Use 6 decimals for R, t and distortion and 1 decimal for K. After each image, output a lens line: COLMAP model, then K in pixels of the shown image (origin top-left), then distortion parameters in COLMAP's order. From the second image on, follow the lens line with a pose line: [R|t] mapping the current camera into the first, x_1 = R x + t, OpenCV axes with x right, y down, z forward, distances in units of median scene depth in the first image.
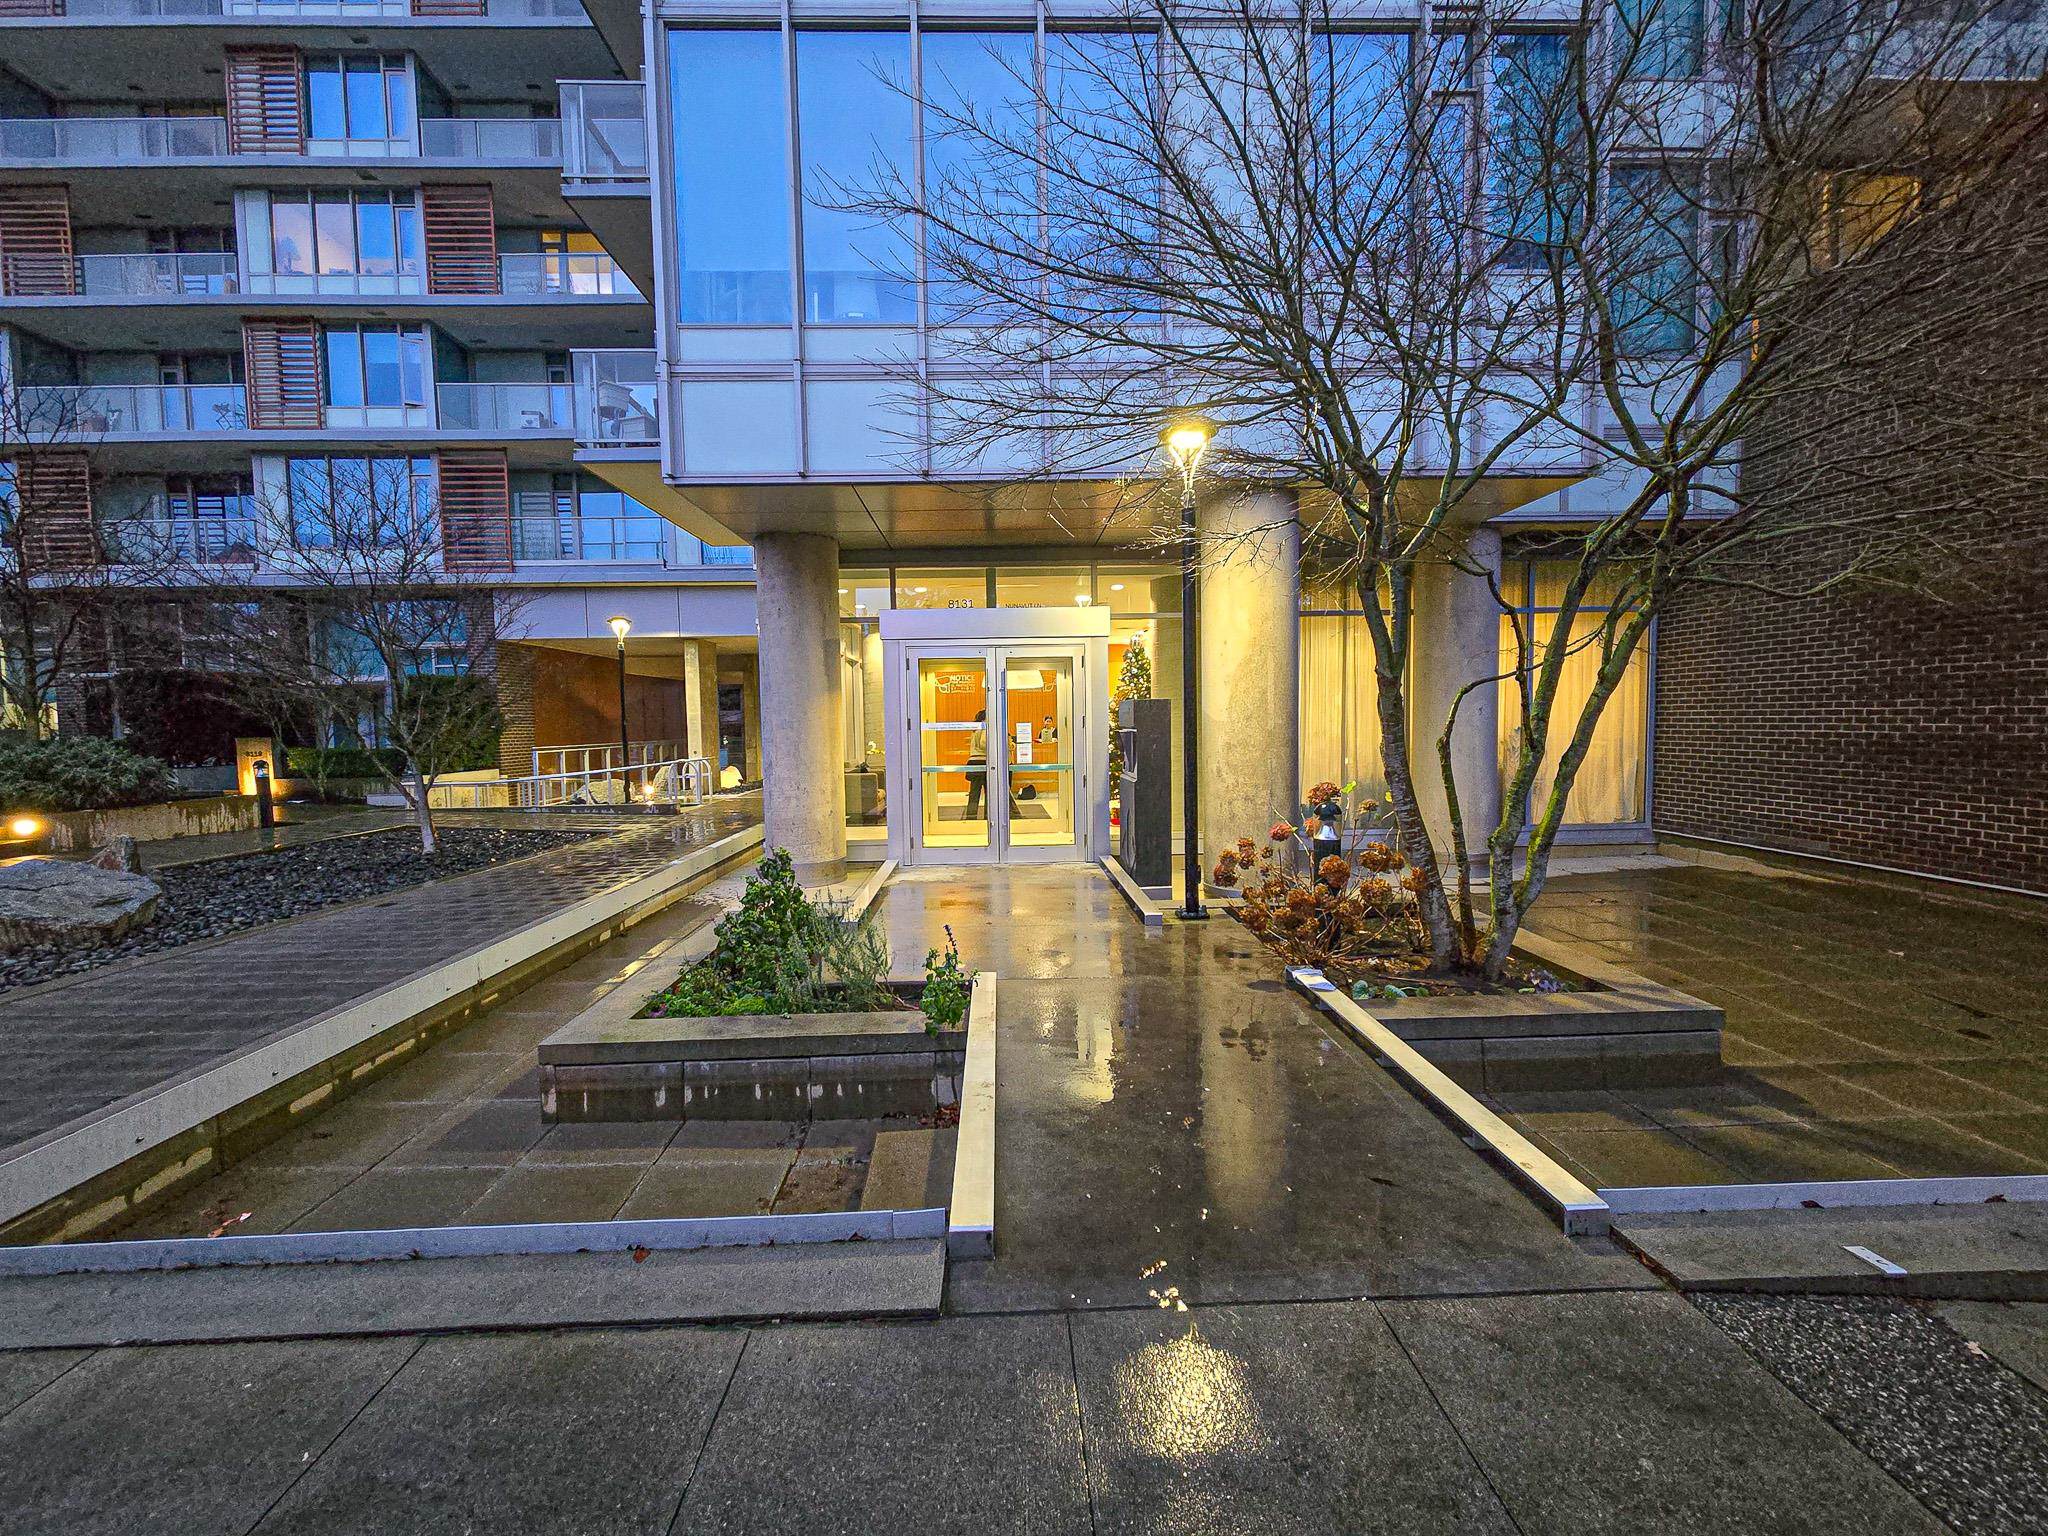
lens RADIAL K [[821.1, 0, 1037.9], [0, 821.1, 770.8], [0, 0, 1]] dist [0.020552, 0.000010]
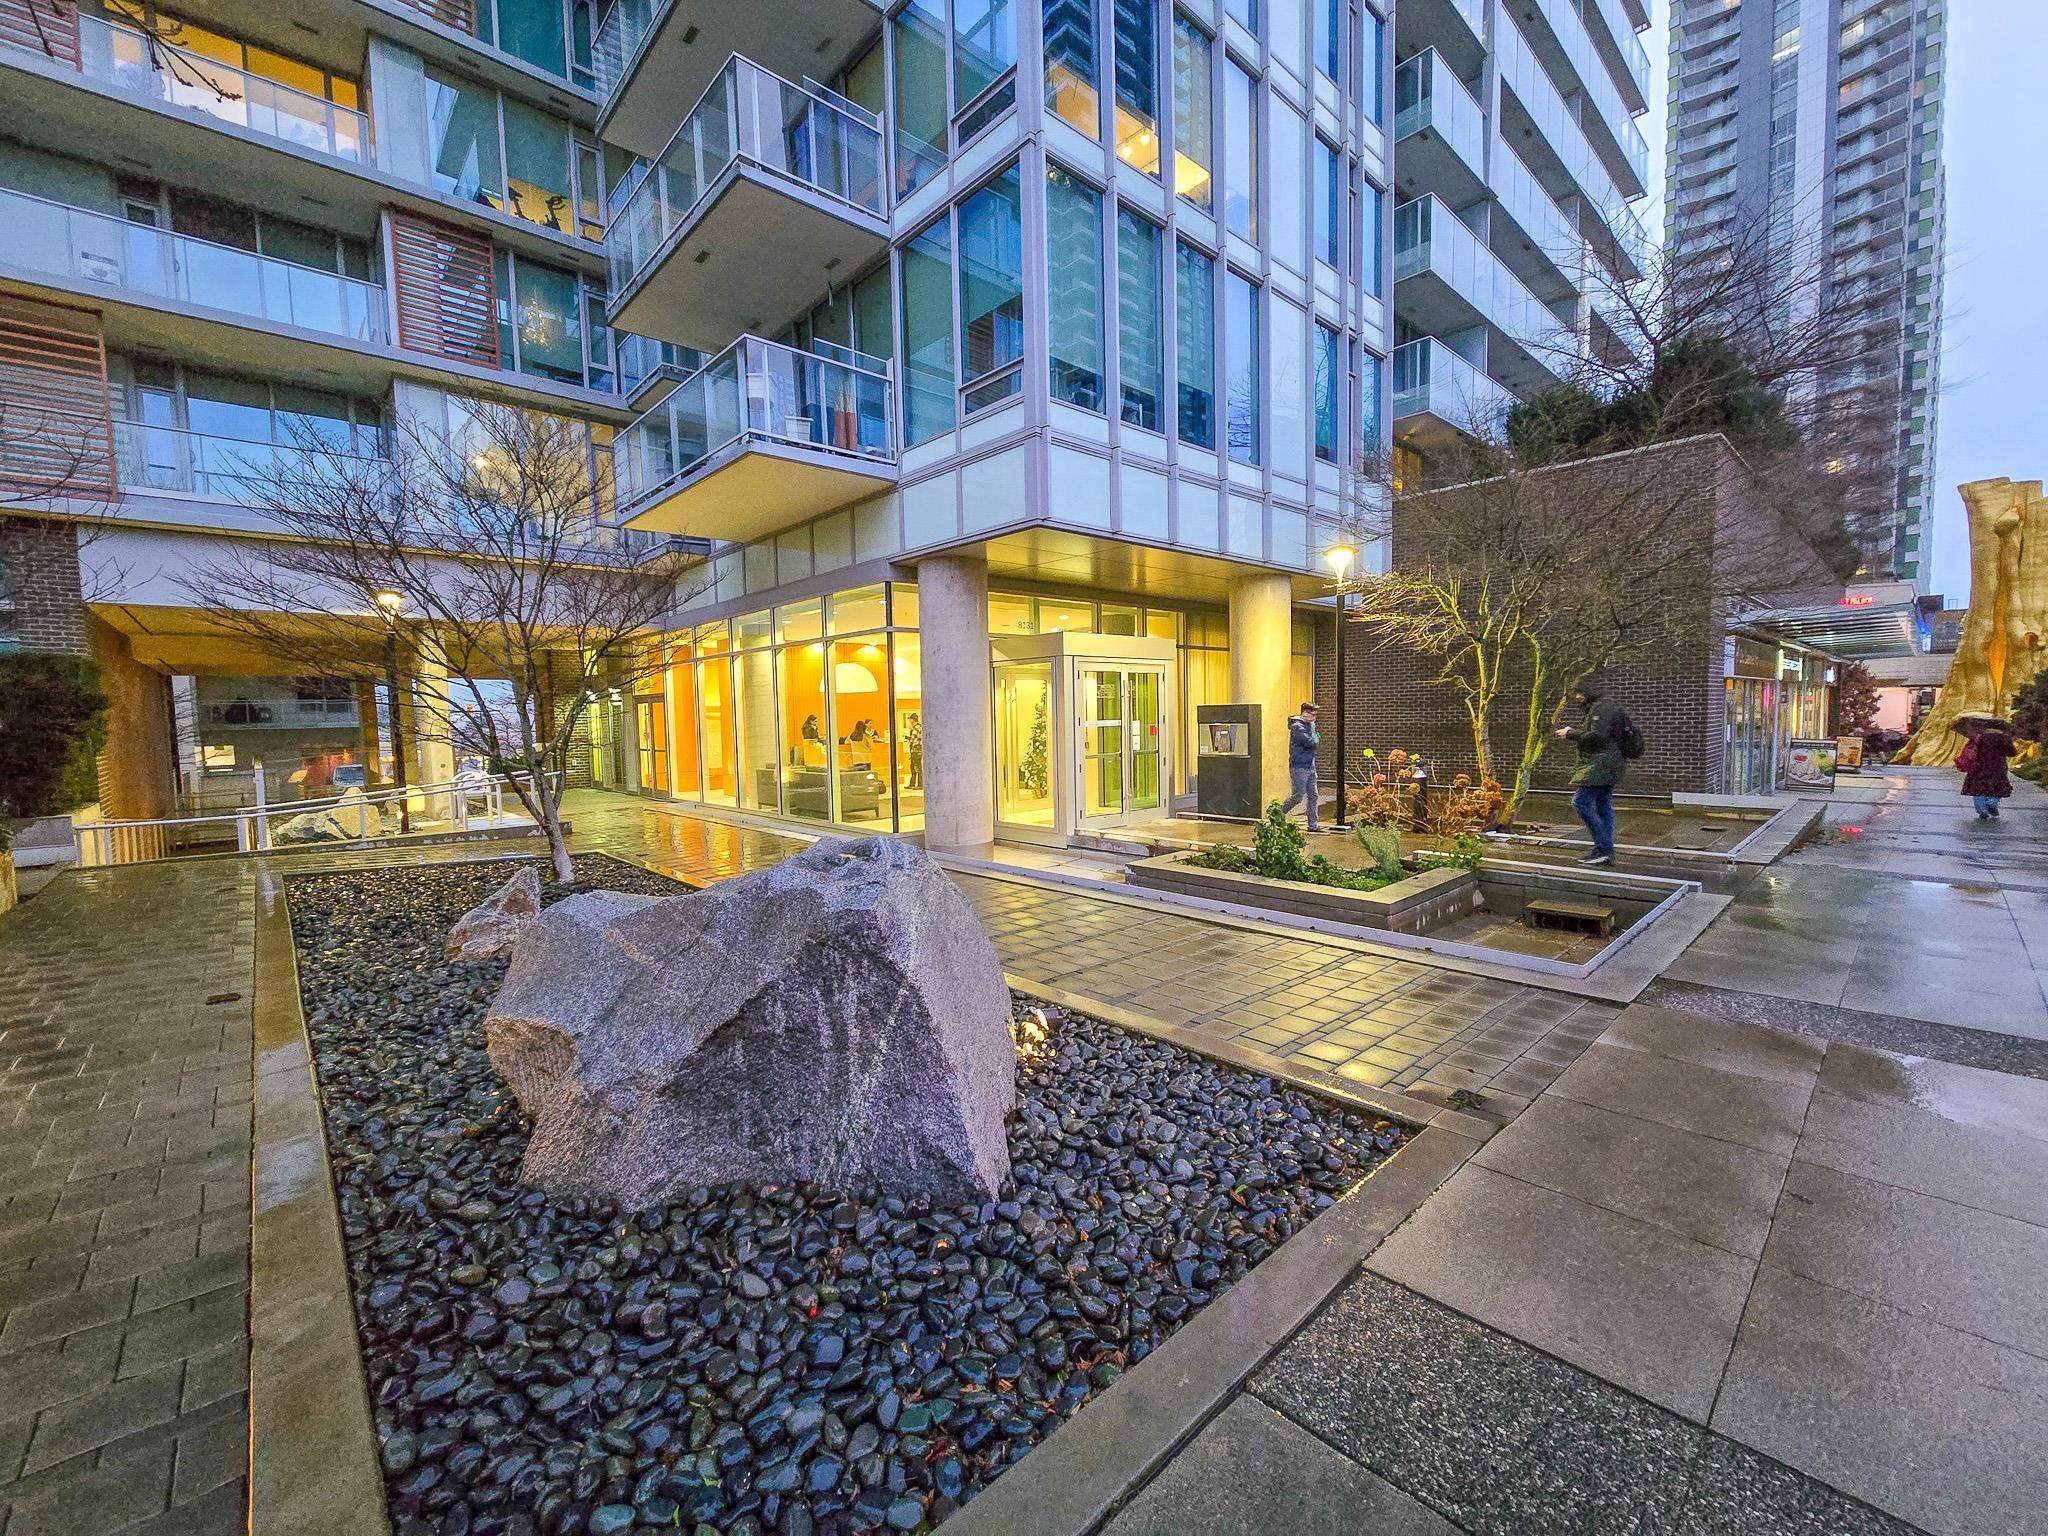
lens RADIAL K [[838.6, 0, 1016.3], [0, 838.6, 764.7], [0, 0, 1]] dist [0.010954, -0.000361]
pose [[0.777251, -0.041465, 0.627823, -0.934266], [0.045332, 0.998923, 0.009854, -0.007803], [-0.627555, 0.020801, 0.778294, 0.052460]]
